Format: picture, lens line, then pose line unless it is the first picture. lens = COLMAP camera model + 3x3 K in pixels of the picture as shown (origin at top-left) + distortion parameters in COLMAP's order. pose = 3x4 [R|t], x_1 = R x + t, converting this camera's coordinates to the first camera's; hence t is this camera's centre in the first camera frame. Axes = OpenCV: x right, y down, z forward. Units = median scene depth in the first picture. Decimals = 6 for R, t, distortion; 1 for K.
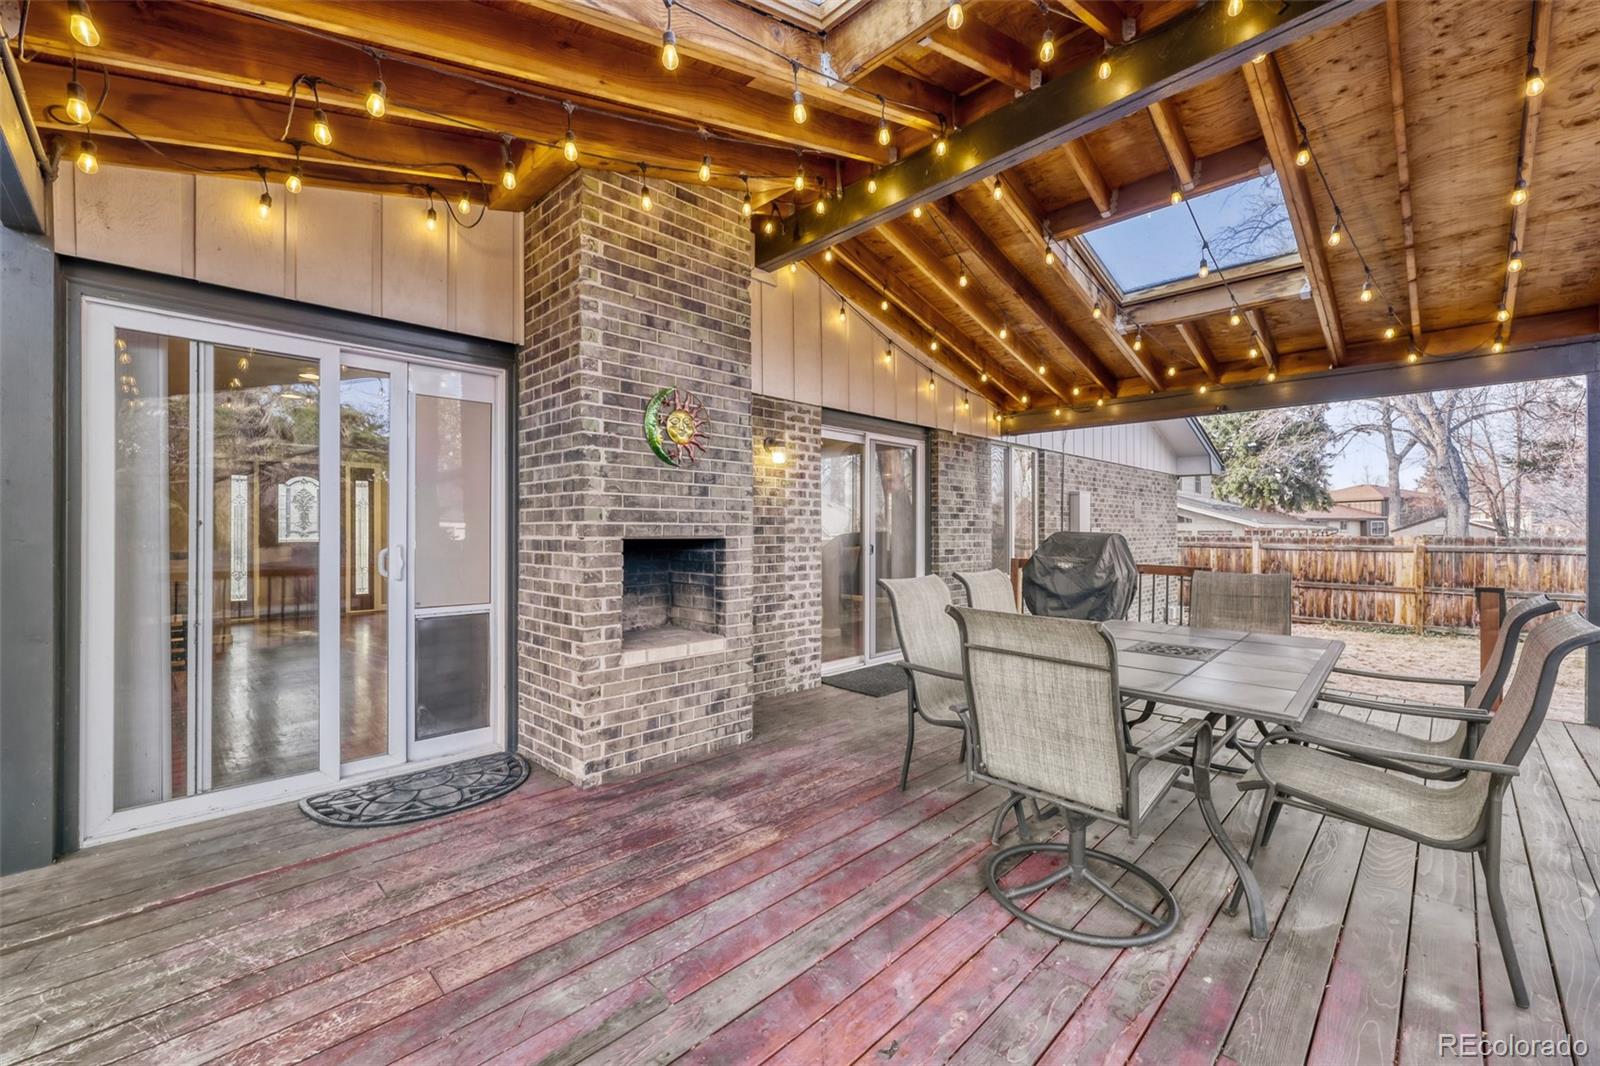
lens RADIAL K [[644.7, 0, 799.2], [0, 644.7, 531.6], [0, 0, 1]] dist [-0.000288, 0.000051]
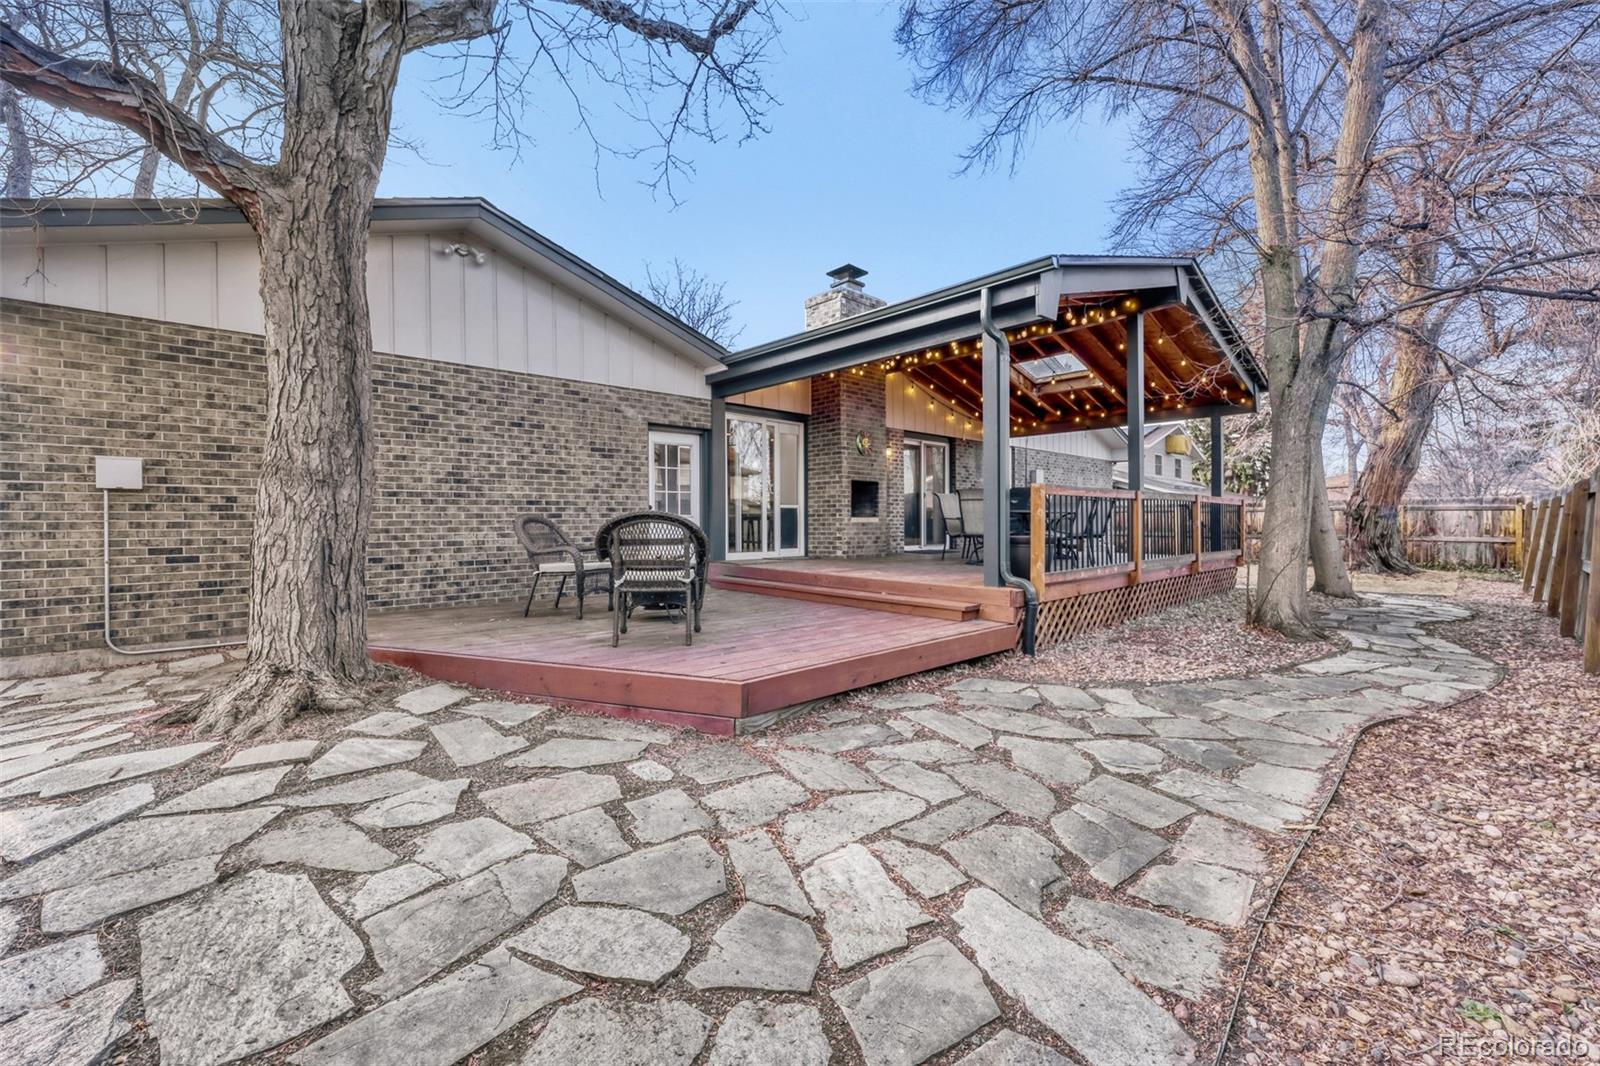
lens RADIAL K [[644.7, 0, 801.7], [0, 644.7, 529.1], [0, 0, 1]] dist [-0.000288, 0.000051]
pose [[0.999585, -0.005954, -0.028188, -0.273313], [0.006168, 0.999953, 0.007516, 0.141267], [0.028142, -0.007687, 0.999574, -1.333794]]
